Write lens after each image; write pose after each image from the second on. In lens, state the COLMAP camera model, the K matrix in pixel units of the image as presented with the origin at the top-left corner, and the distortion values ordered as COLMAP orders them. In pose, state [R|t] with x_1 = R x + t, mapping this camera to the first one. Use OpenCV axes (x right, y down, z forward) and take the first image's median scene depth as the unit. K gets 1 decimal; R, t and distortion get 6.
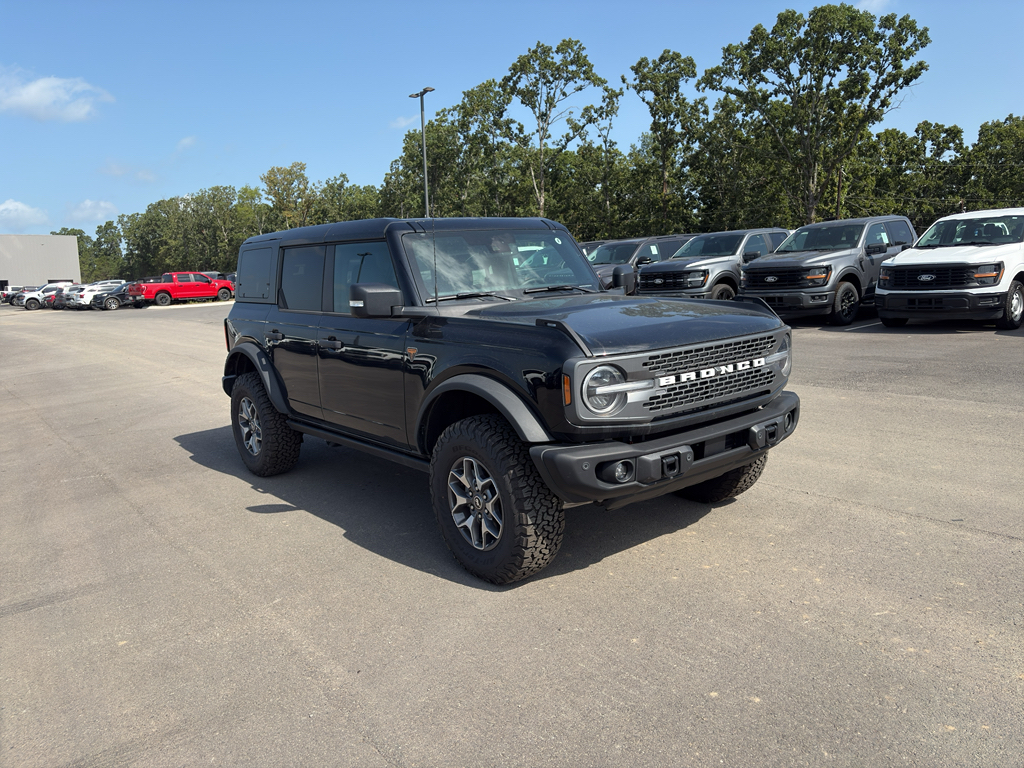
lens RADIAL K [[776.9, 0, 508.9], [0, 776.9, 388.5], [0, 0, 1]] dist [0.037727, -0.027855]
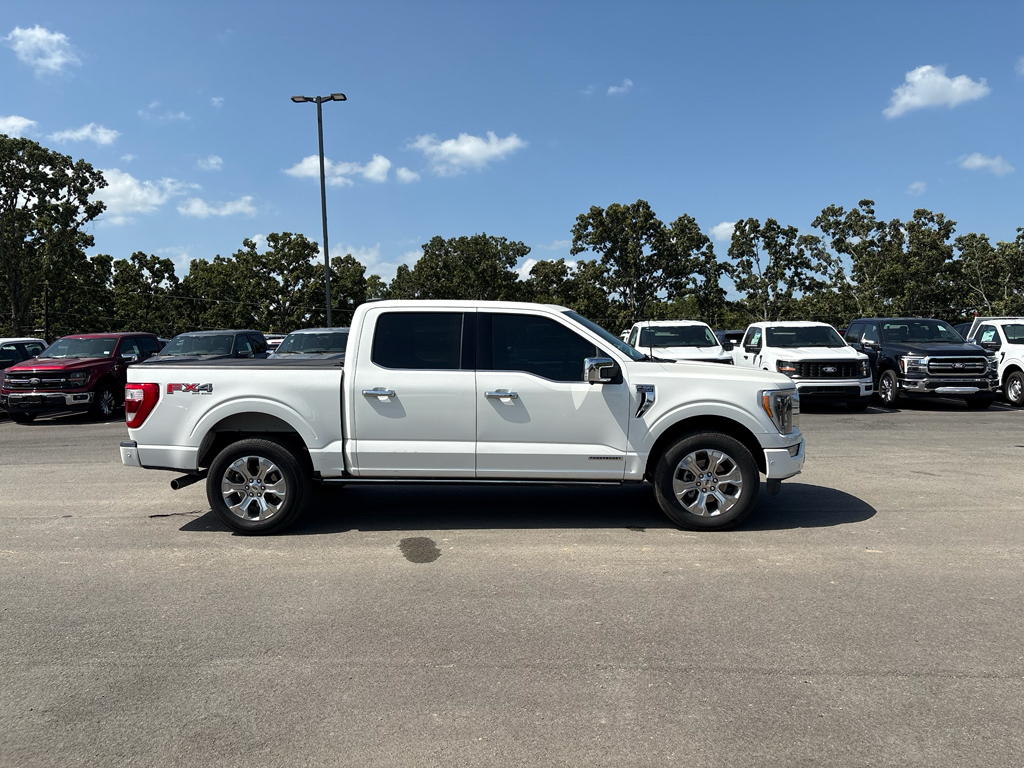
lens RADIAL K [[776.9, 0, 510.3], [0, 776.9, 403.4], [0, 0, 1]] dist [0.037727, -0.027855]
pose [[0.669354, -0.014867, 0.742795, 0.047565], [0.103699, 0.991882, -0.073594, 0.018855], [-0.735671, 0.126287, 0.665462, -0.134323]]
